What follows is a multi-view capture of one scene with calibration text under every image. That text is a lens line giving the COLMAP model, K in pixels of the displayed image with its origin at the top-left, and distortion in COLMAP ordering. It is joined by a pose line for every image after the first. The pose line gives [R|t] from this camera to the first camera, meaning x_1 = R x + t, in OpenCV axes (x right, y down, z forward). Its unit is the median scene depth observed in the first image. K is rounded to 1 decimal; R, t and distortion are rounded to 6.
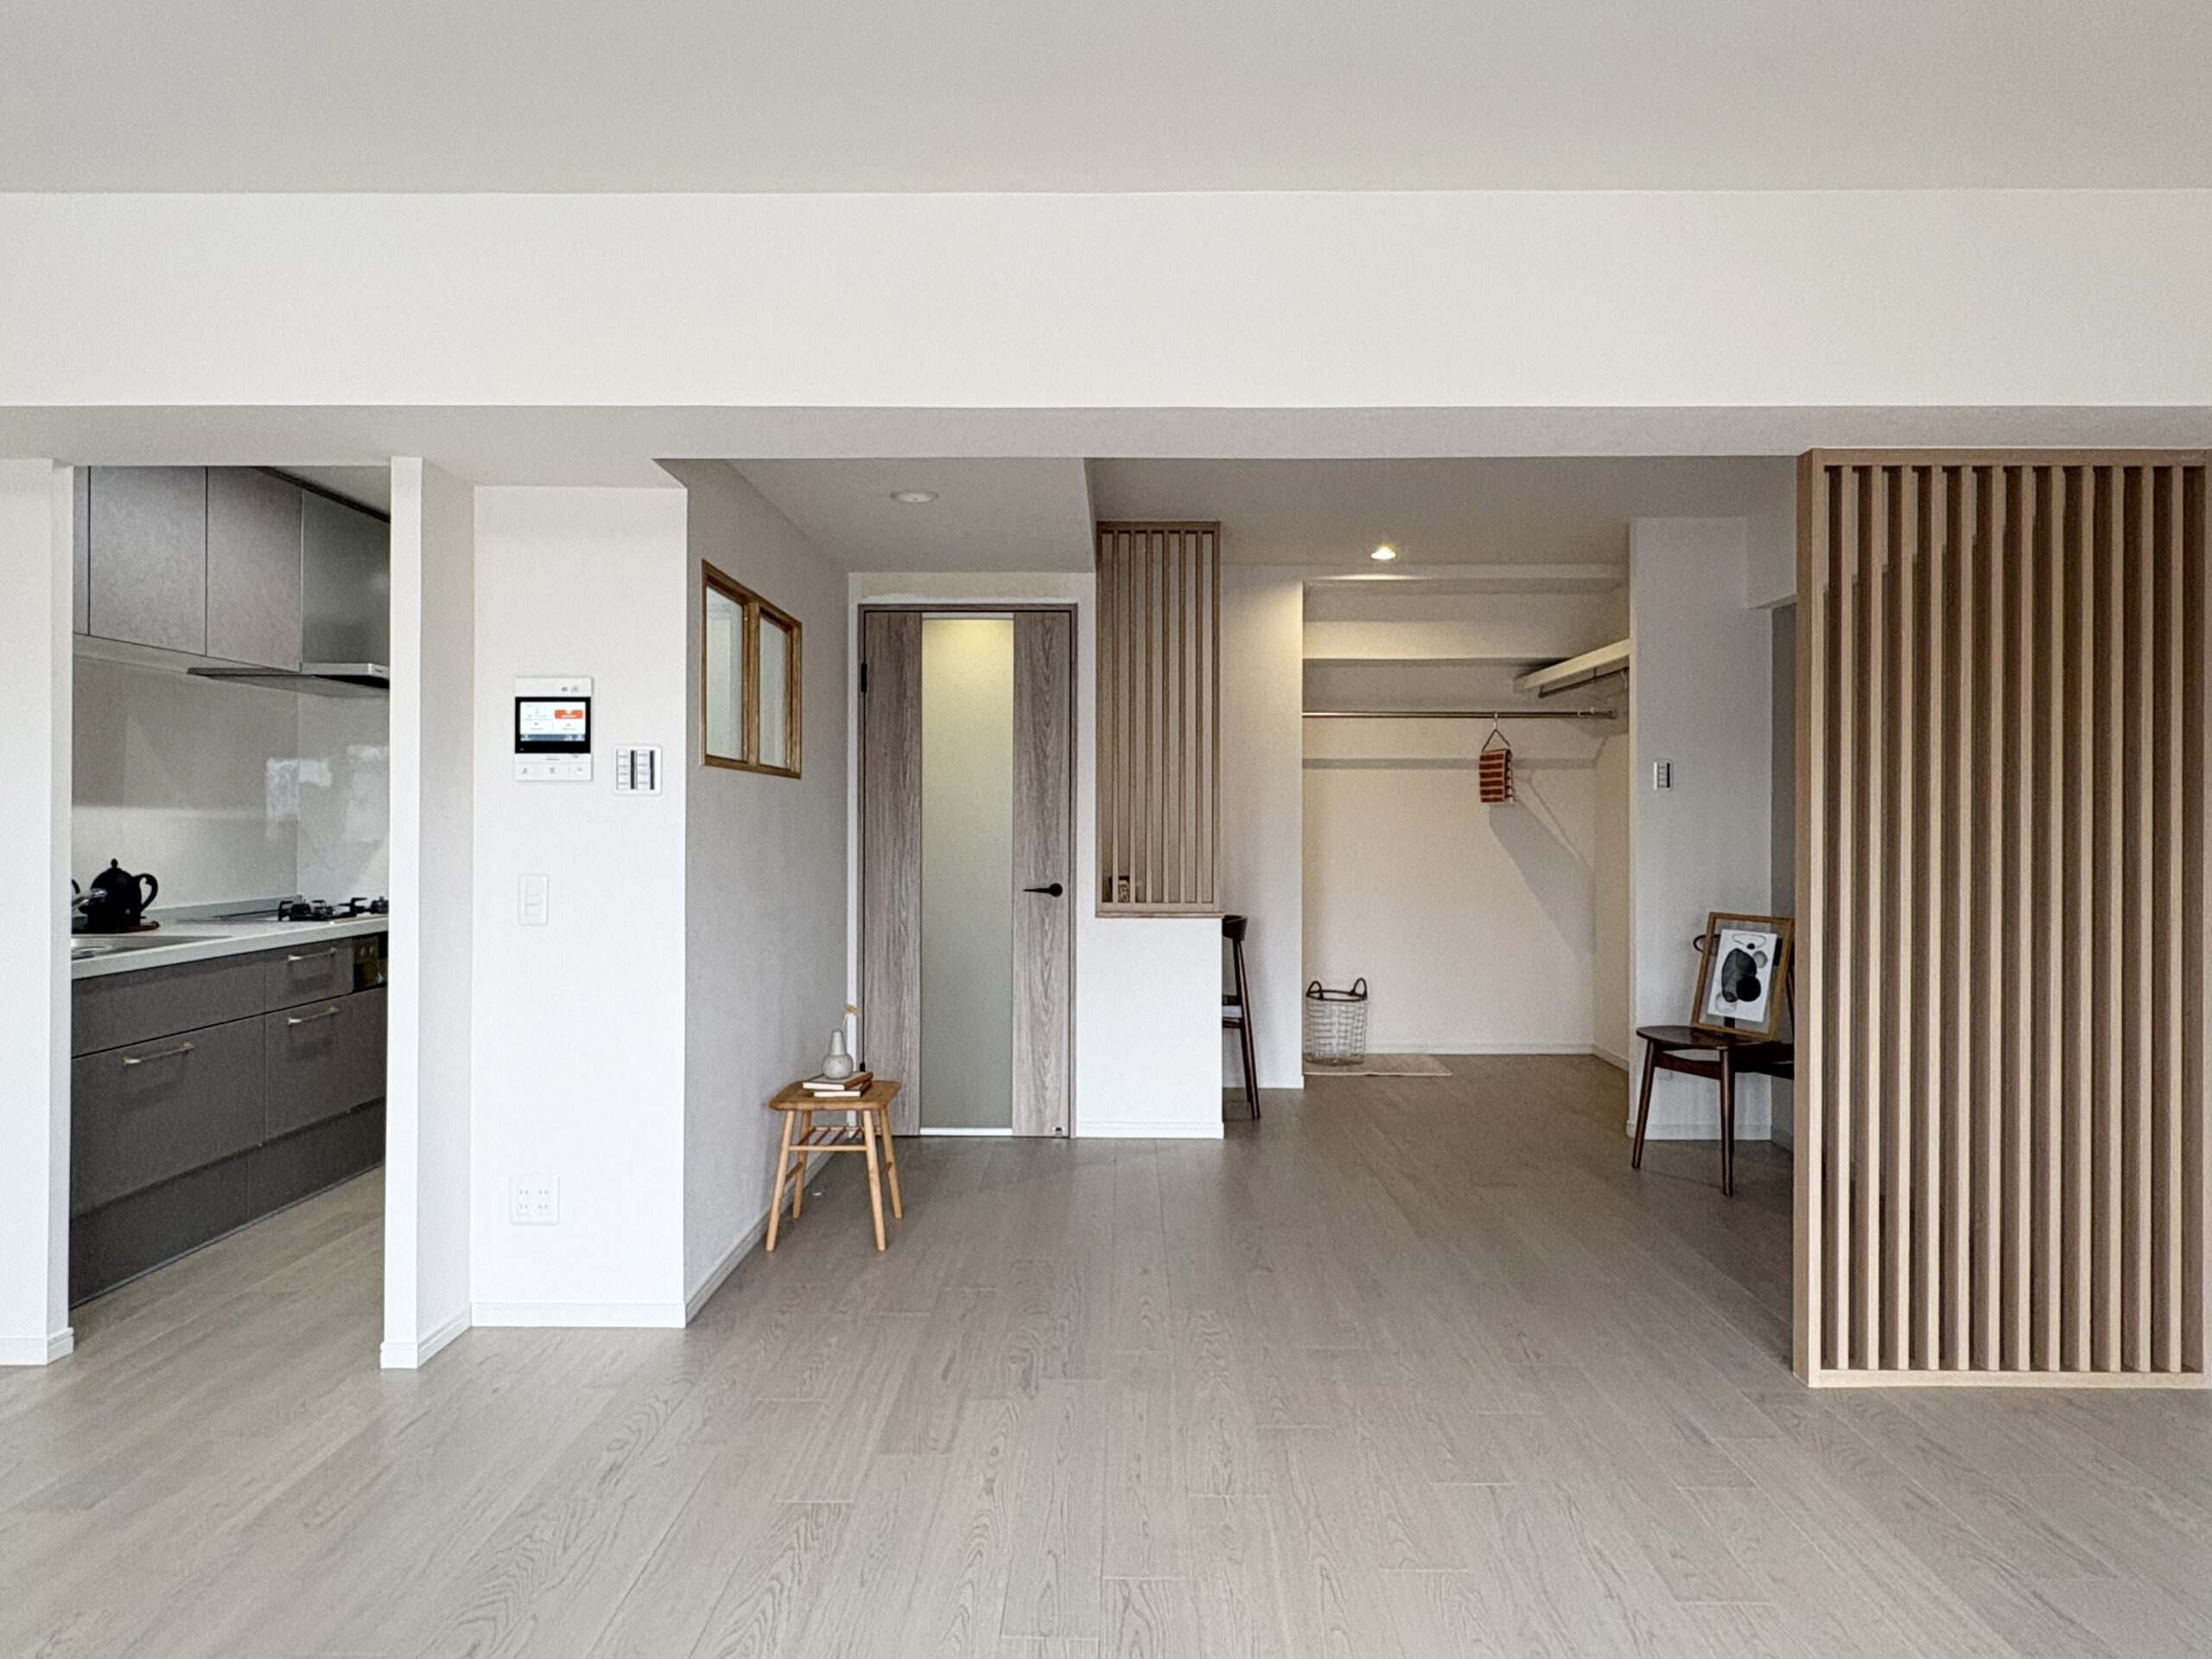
lens RADIAL K [[1374.8, 0, 1112.1], [0, 1374.8, 807.0], [0, 0, 1]] dist [0.000353, 0.002485]
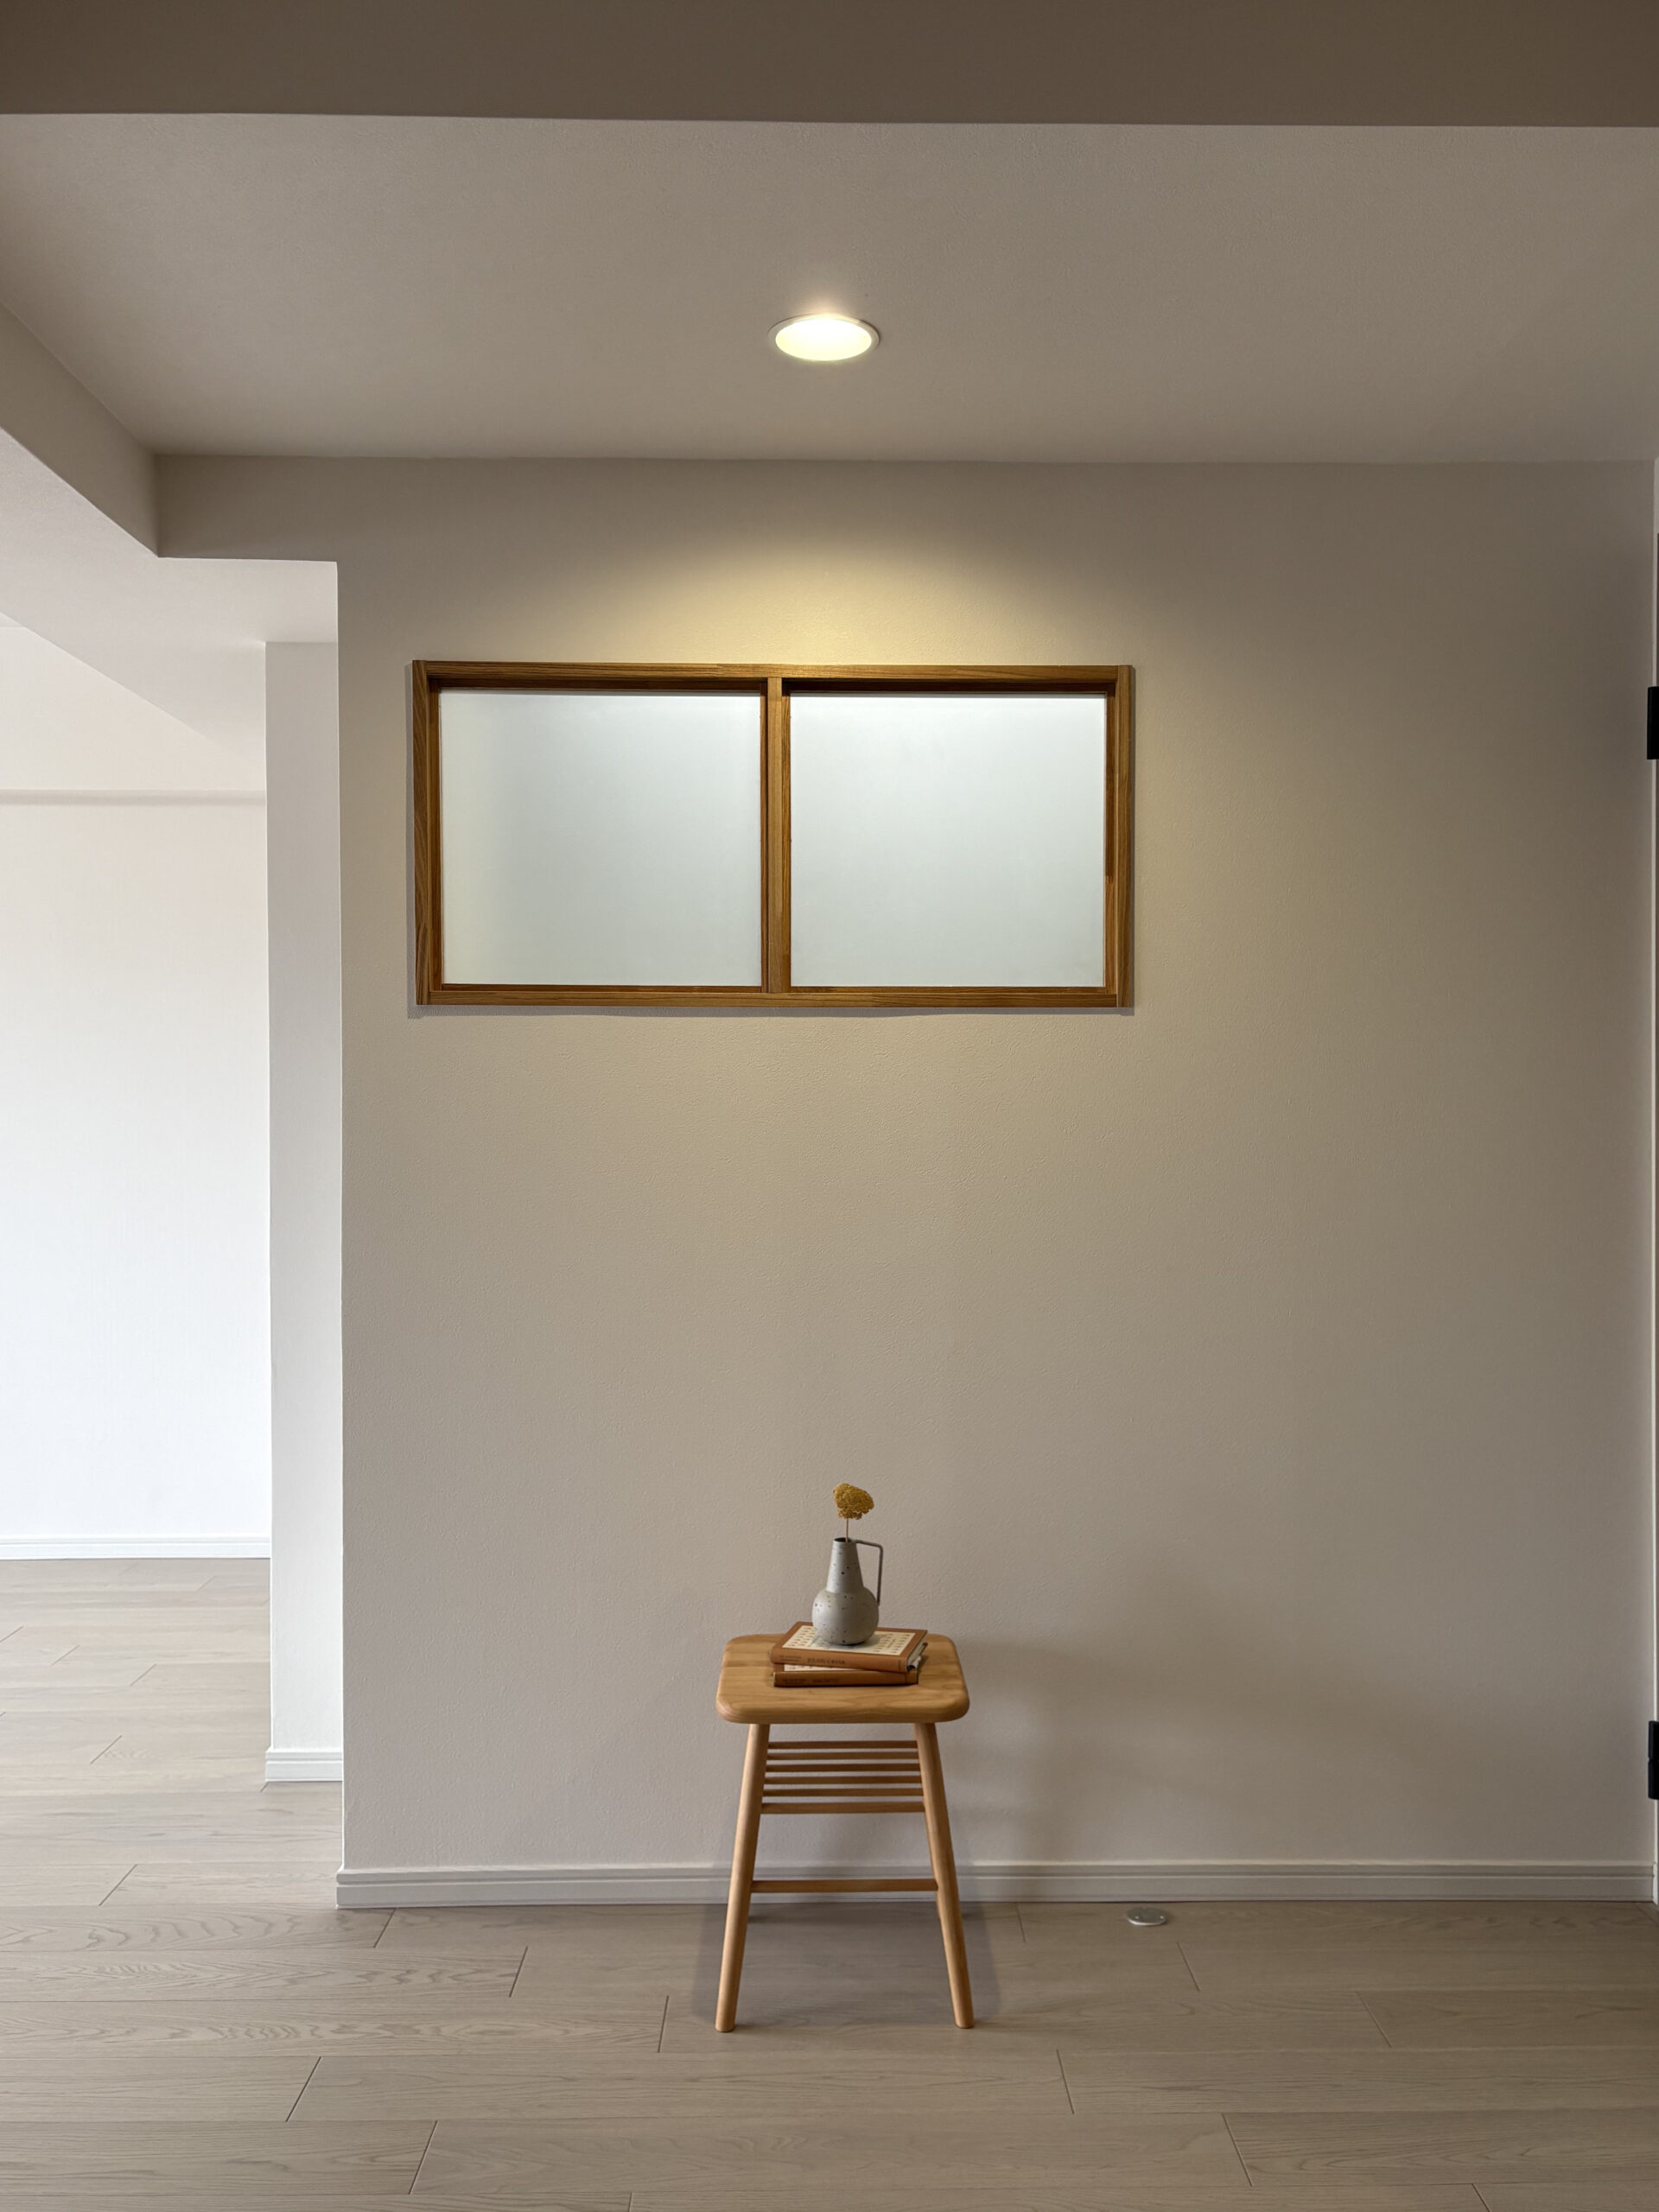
lens RADIAL K [[1908.5, 0, 898.9], [0, 1908.5, 1114.6], [0, 0, 1]] dist [0.042501, -0.003956]
pose [[0.027790, 0.019562, -0.999422, 0.353561], [0.010869, 0.999743, 0.019871, 0.001633], [0.999555, -0.011415, 0.027570, 0.770824]]
